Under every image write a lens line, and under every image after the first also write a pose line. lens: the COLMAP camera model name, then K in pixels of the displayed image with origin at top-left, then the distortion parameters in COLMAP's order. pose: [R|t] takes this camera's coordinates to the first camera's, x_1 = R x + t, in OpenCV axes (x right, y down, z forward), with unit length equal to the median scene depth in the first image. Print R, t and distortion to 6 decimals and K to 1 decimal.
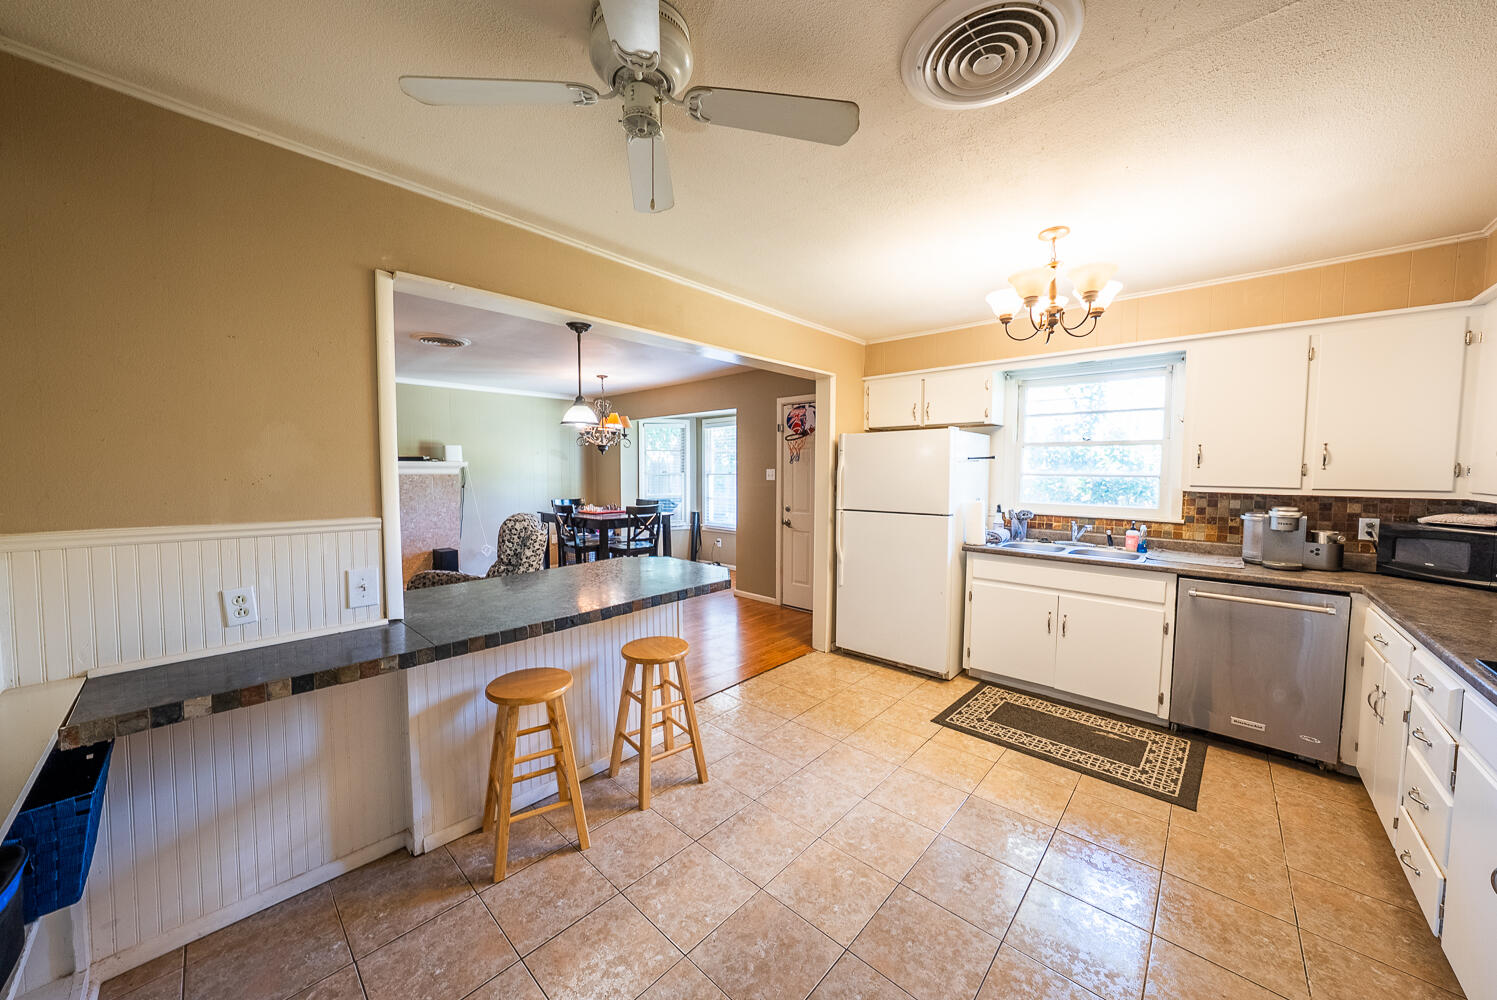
lens RADIAL K [[512.6, 0, 750.4], [0, 512.6, 498.3], [0, 0, 1]] dist [-0.016942, 0.000049]
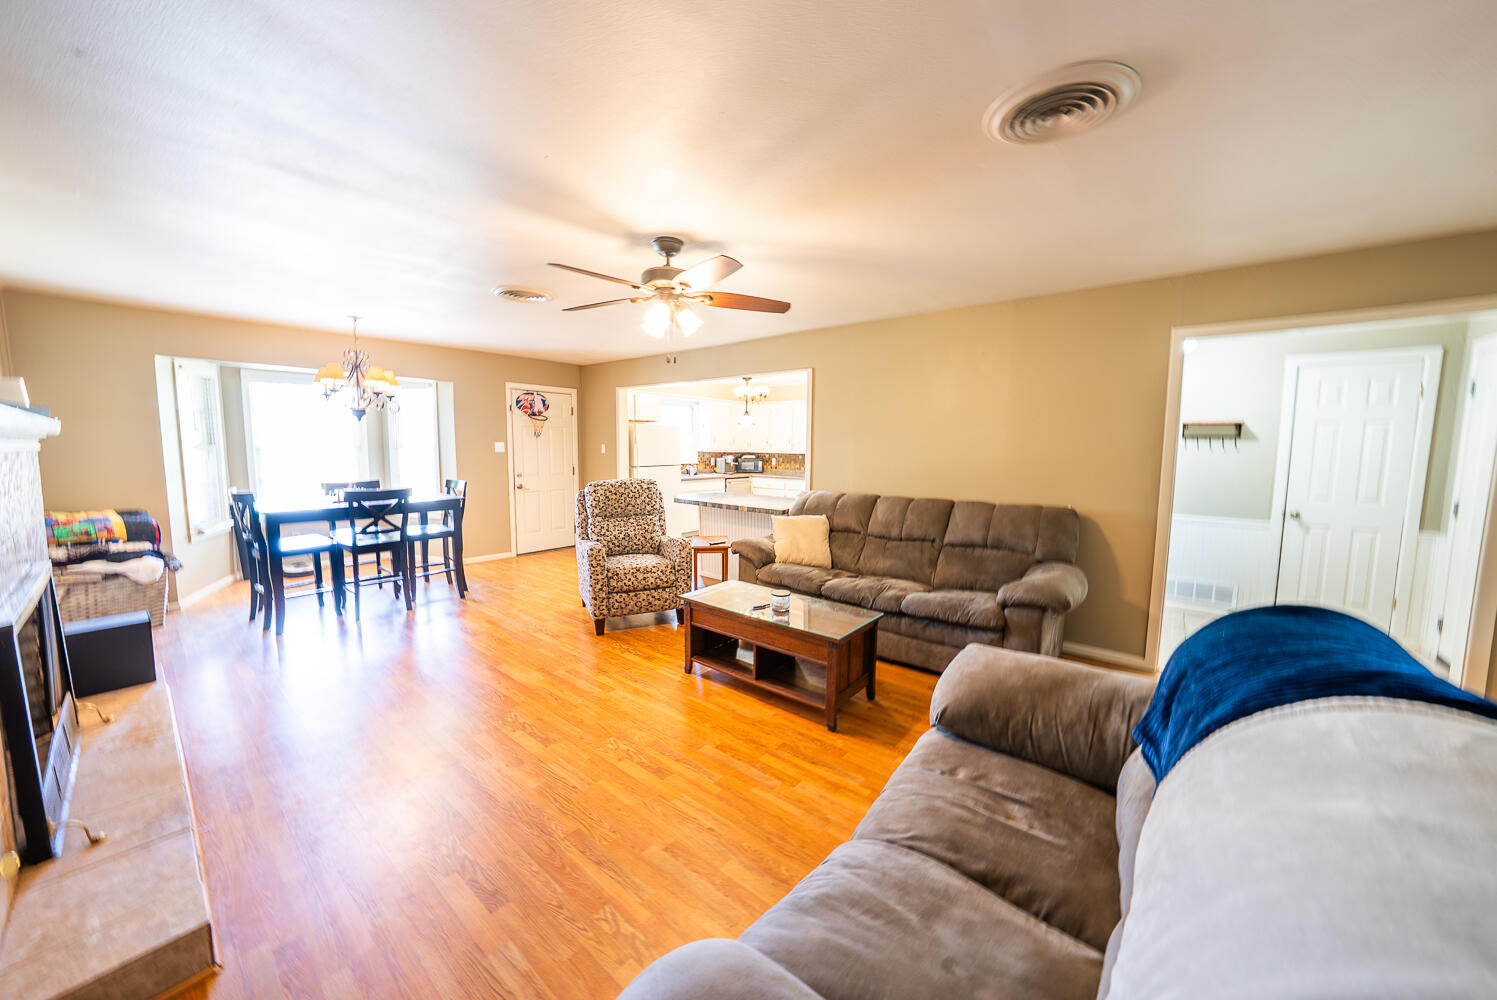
lens RADIAL K [[512.6, 0, 752.4], [0, 512.6, 496.6], [0, 0, 1]] dist [-0.016942, 0.000049]
pose [[-0.065112, -0.107558, 0.992064, -2.053574], [0.042581, 0.992969, 0.110451, -0.070016], [-0.996969, 0.049434, -0.060074, 0.914839]]
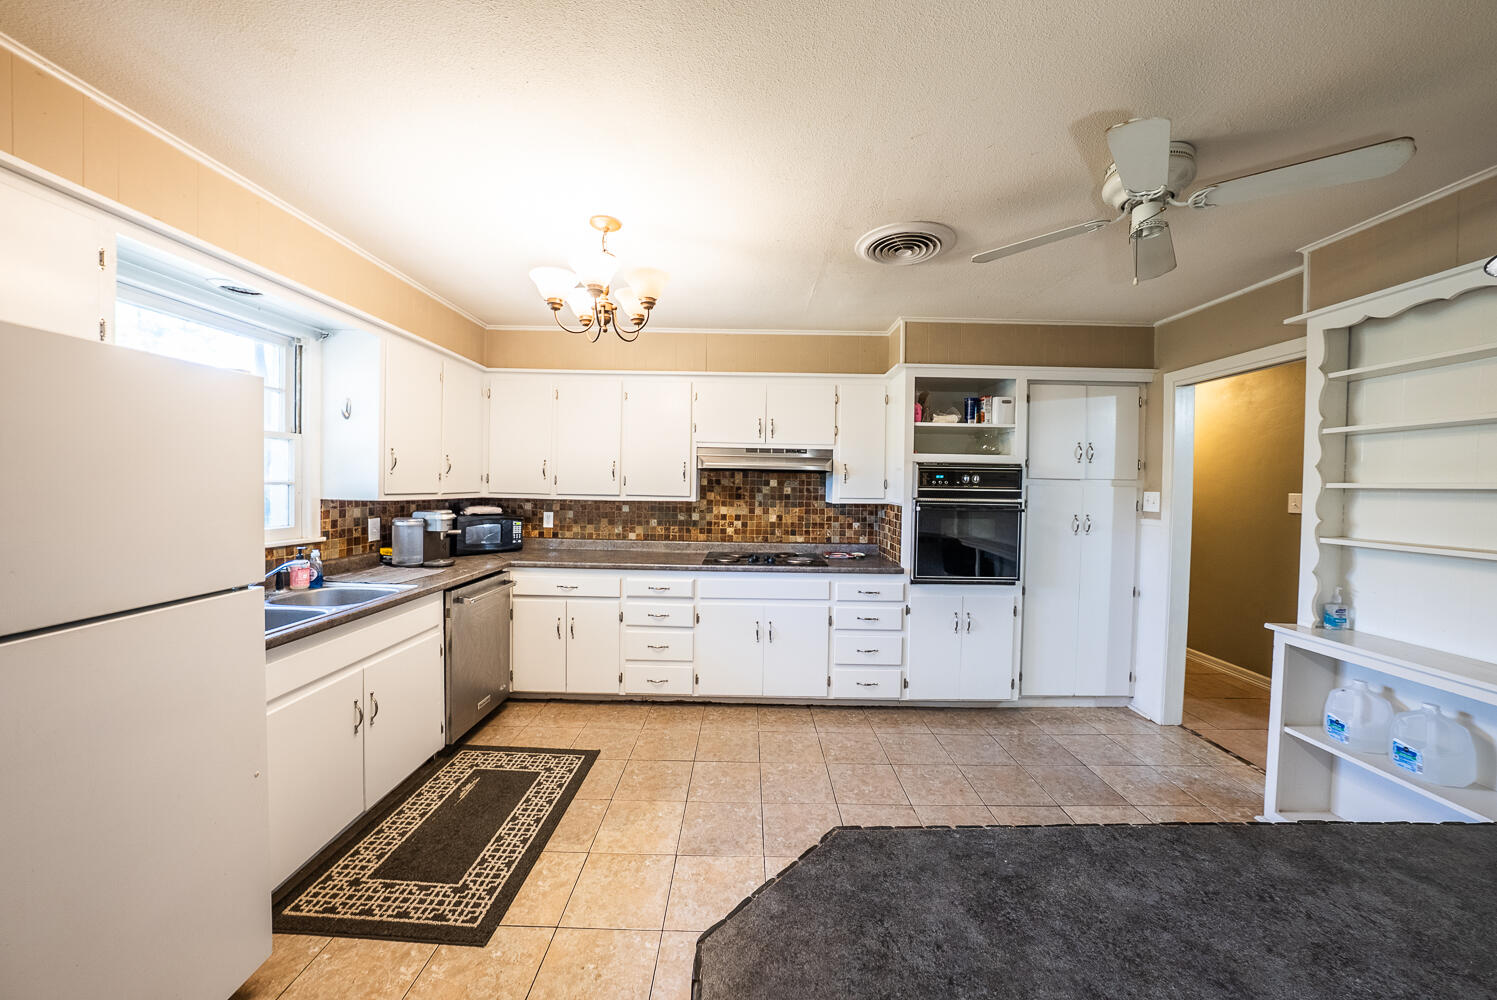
lens RADIAL K [[512.6, 0, 748.1], [0, 512.6, 496.4], [0, 0, 1]] dist [-0.016942, 0.000049]
pose [[-0.672449, -0.032589, 0.739426, -0.200927], [0.020398, 0.997835, 0.062528, -0.060504], [-0.739862, 0.057130, -0.670328, 1.077356]]
